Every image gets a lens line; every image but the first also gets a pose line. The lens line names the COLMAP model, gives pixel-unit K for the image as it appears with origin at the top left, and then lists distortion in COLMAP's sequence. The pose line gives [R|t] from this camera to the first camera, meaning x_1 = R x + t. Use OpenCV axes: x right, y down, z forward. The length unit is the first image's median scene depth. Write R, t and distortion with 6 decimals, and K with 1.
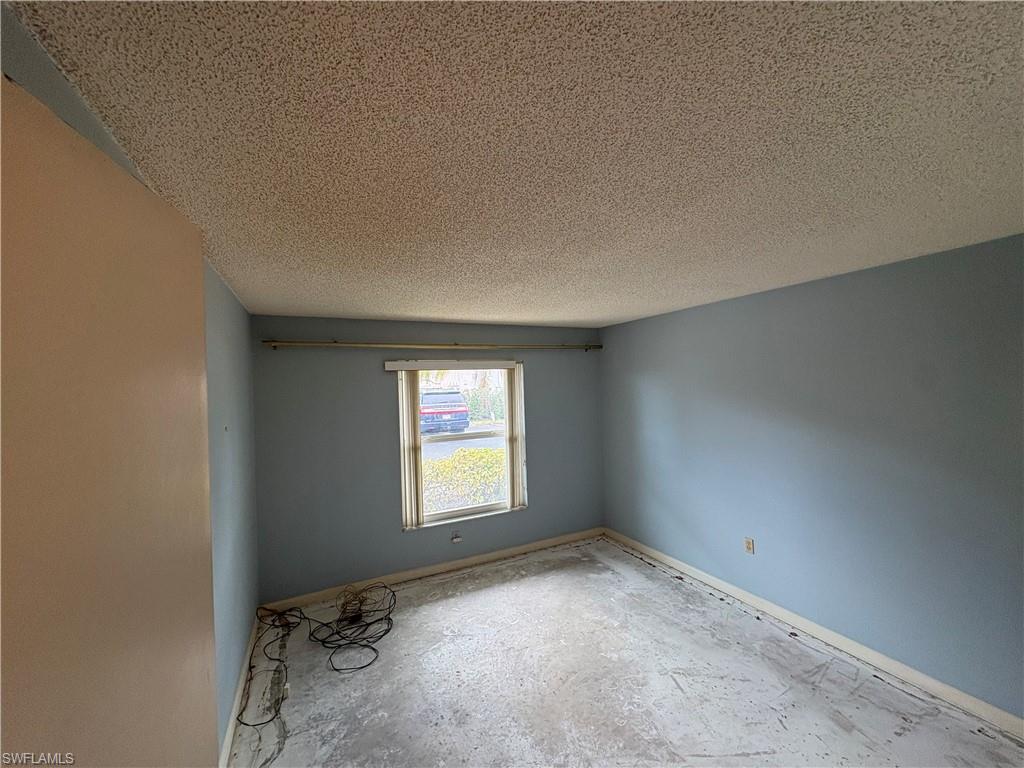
lens RADIAL K [[407.3, 0, 511.1], [0, 407.3, 384.2], [0, 0, 1]] dist [-0.000895, 0.000076]
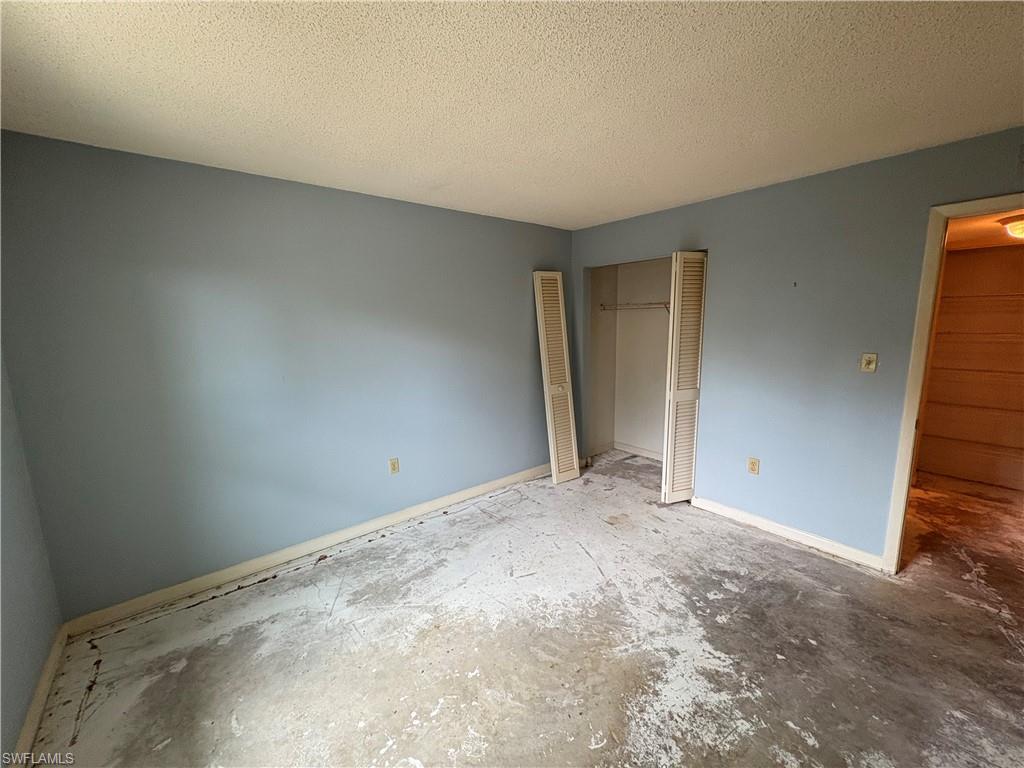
lens RADIAL K [[407.3, 0, 511.1], [0, 407.3, 384.2], [0, 0, 1]] dist [-0.000895, 0.000076]
pose [[-0.231013, -0.115820, 0.966033, -0.338168], [0.025227, 0.991843, 0.124947, 0.071253], [-0.972624, 0.053235, -0.226206, 0.782184]]
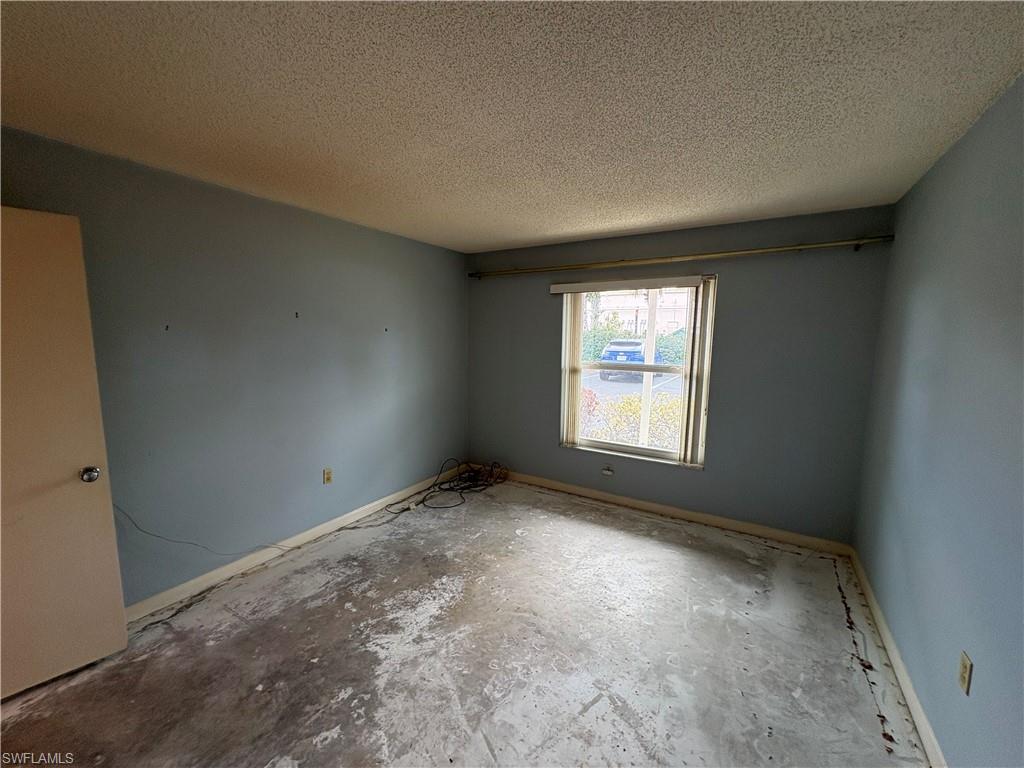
lens RADIAL K [[407.3, 0, 511.1], [0, 407.3, 384.2], [0, 0, 1]] dist [-0.000895, 0.000076]
pose [[0.533462, 0.143203, -0.833613, 0.536414], [-0.025053, 0.987806, 0.153658, 0.038257], [0.845453, -0.061086, 0.530545, 0.328443]]
